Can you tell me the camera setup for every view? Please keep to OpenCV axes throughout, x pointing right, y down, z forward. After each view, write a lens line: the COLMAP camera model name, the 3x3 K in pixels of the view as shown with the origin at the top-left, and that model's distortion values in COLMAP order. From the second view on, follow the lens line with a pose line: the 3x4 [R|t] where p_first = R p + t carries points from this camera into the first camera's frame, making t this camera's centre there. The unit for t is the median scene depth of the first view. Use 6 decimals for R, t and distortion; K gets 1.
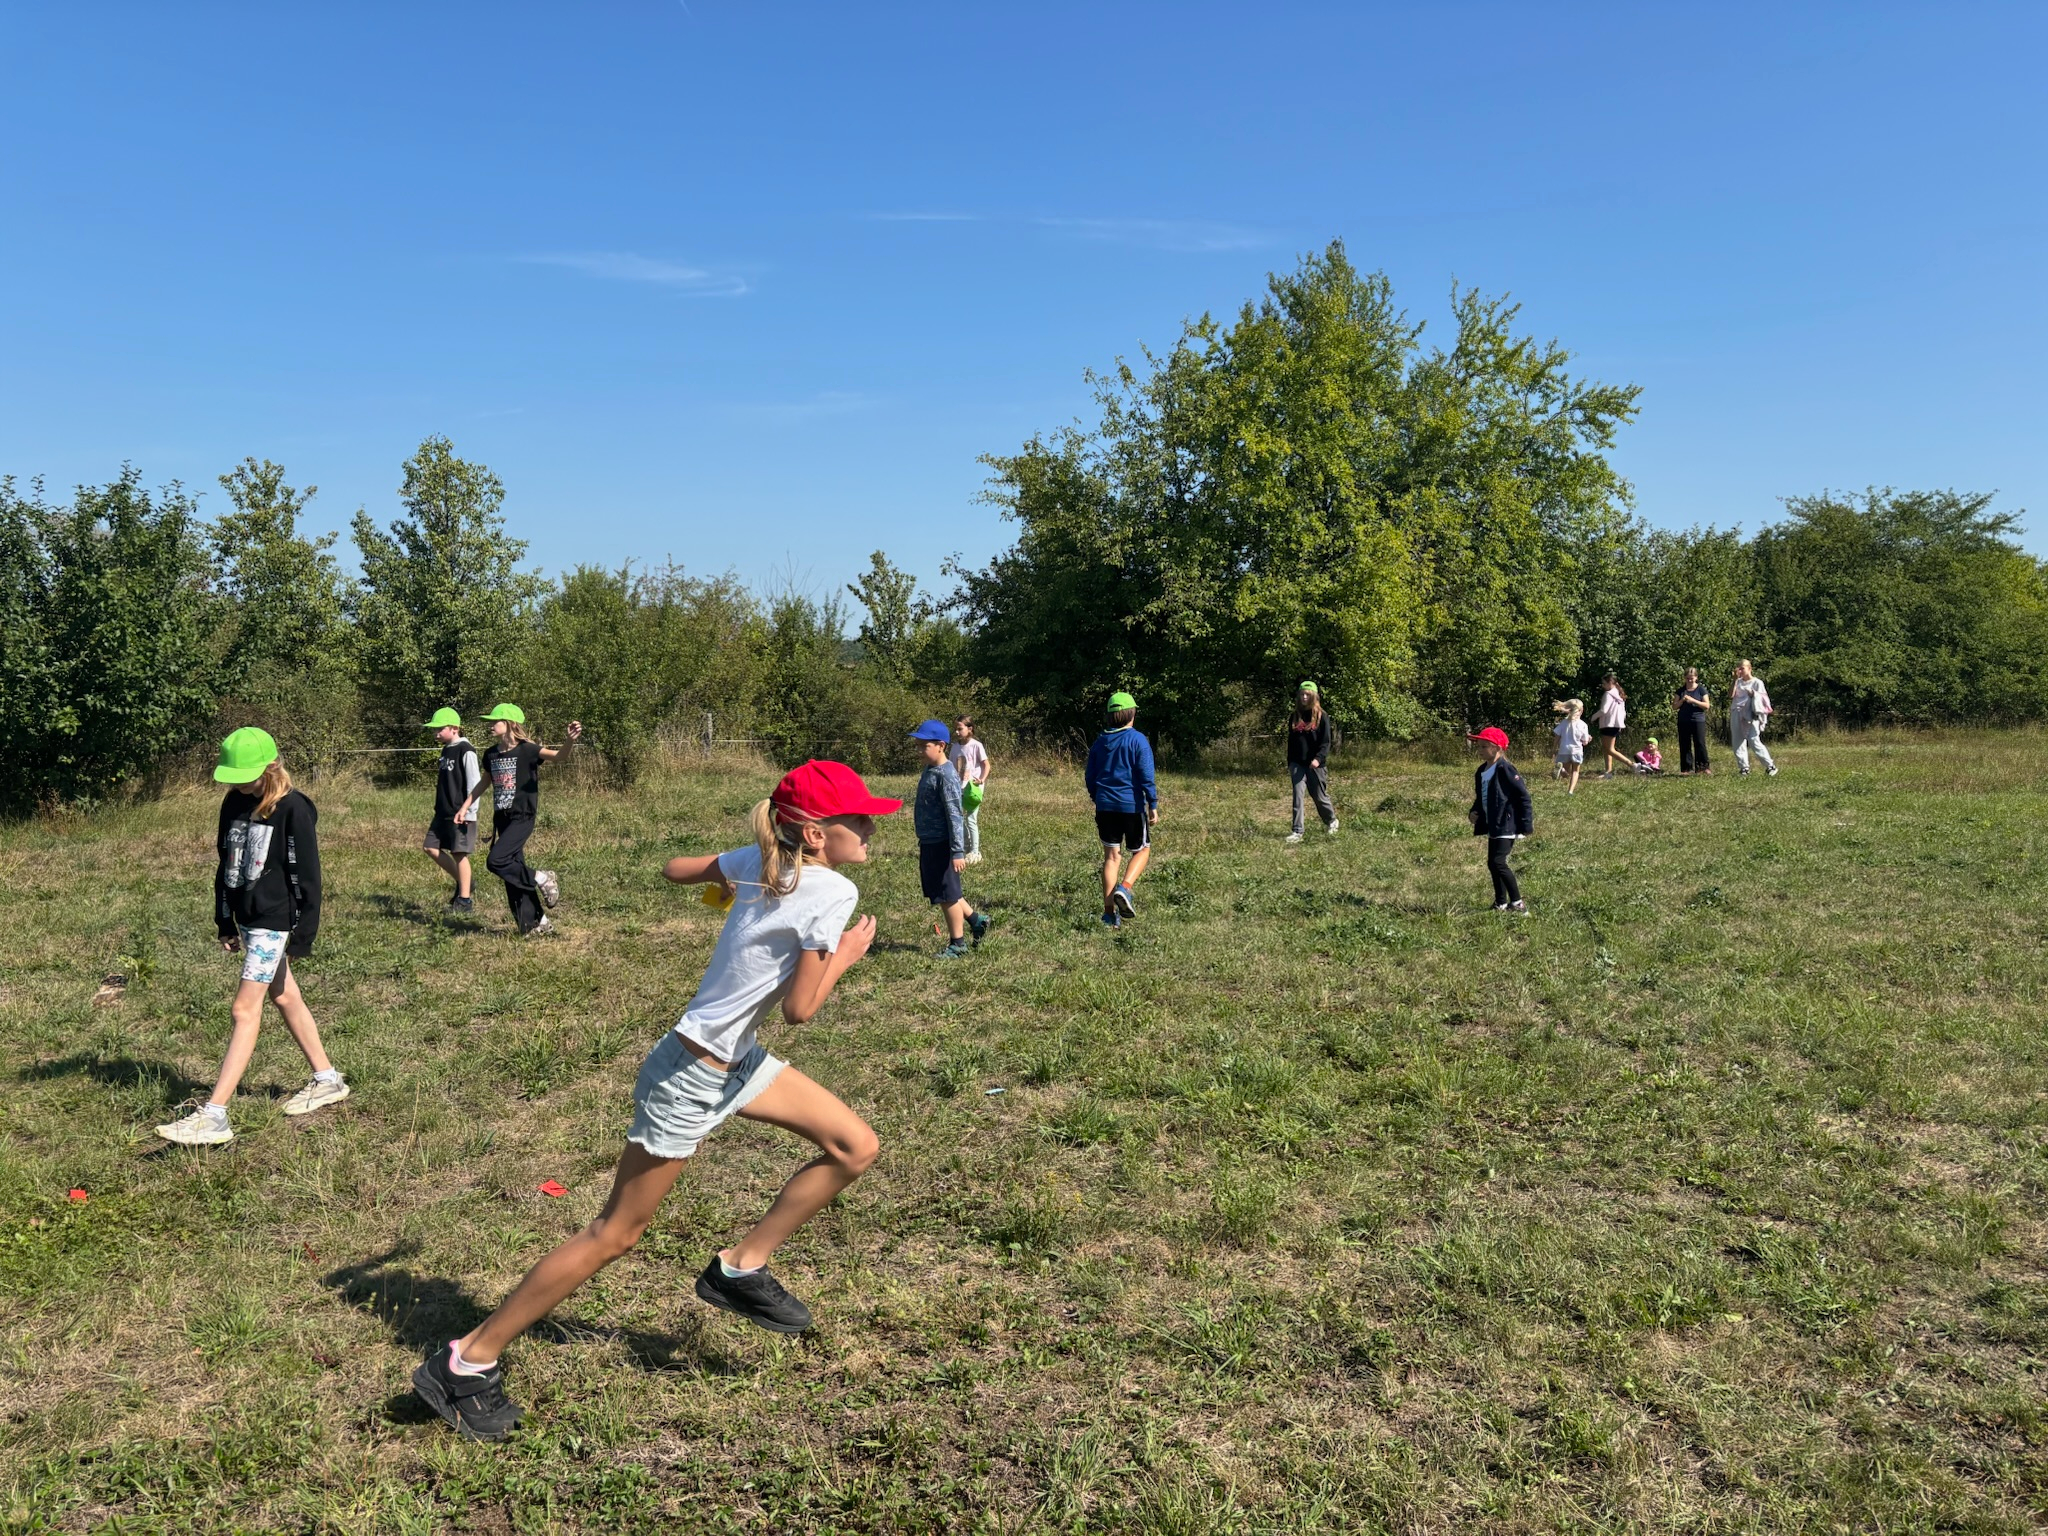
lens RADIAL K [[1537.7, 0, 1034.6], [0, 1537.7, 751.9], [0, 0, 1]] dist [0.044102, -0.045795]
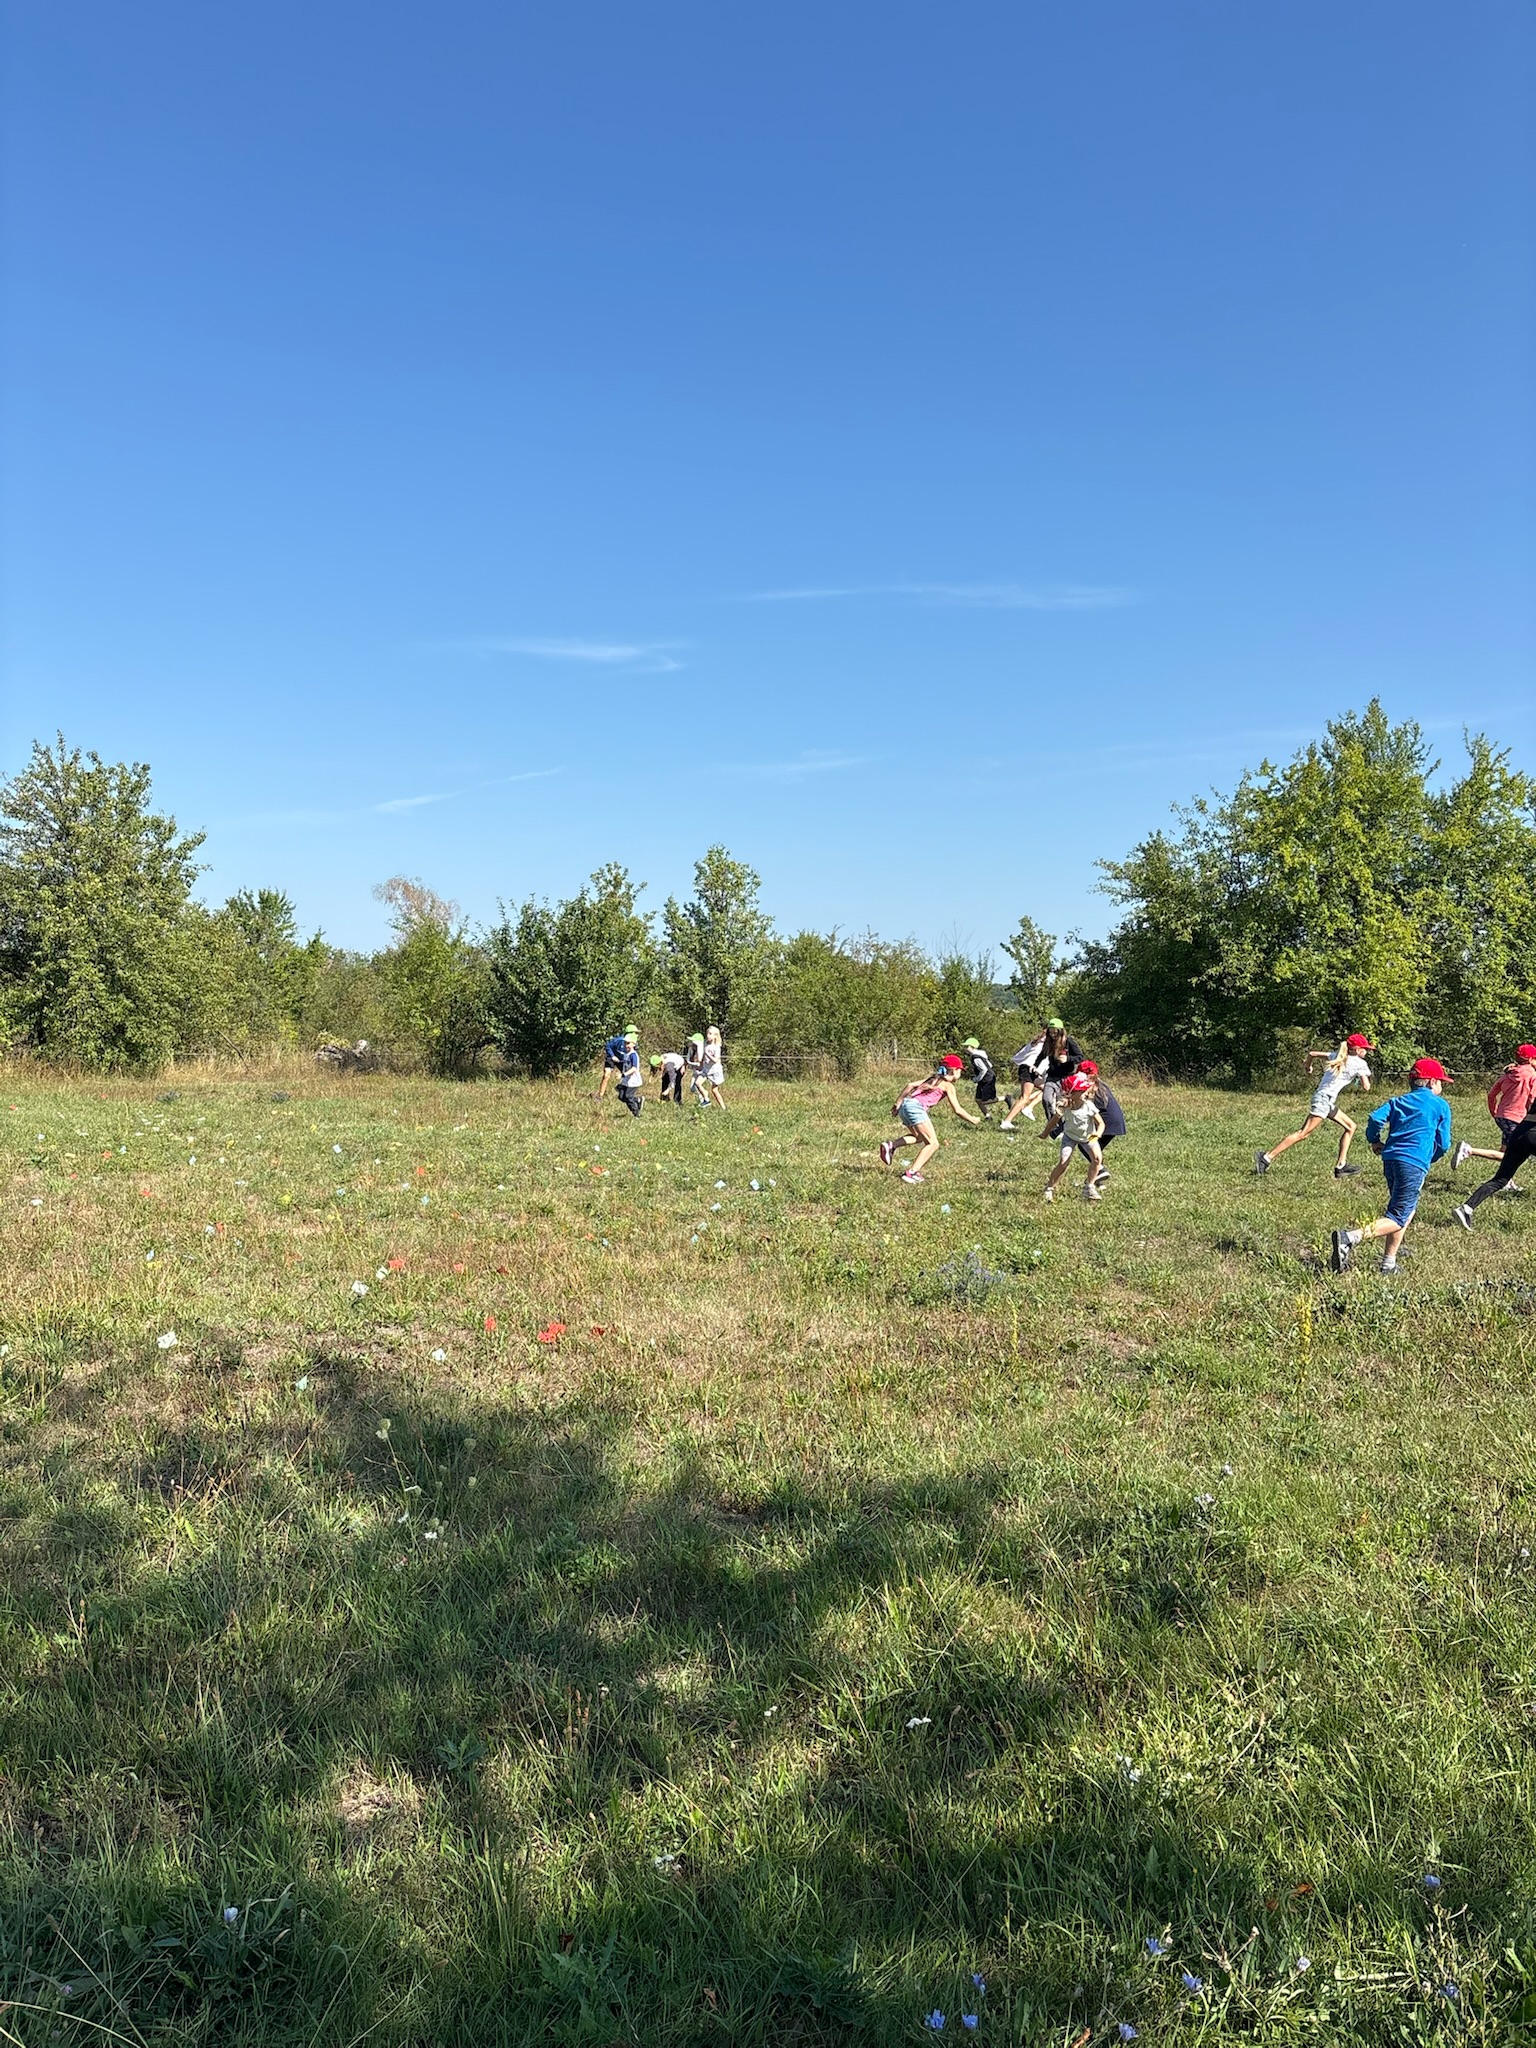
lens RADIAL K [[1536.1, 0, 753.4], [0, 1536.1, 1053.5], [0, 0, 1]] dist [0.053069, -0.066726]
pose [[0.959740, 0.032185, -0.279041, 0.058444], [-0.039807, 0.998972, -0.021689, 0.023817], [0.278057, 0.031924, 0.960034, -0.395330]]
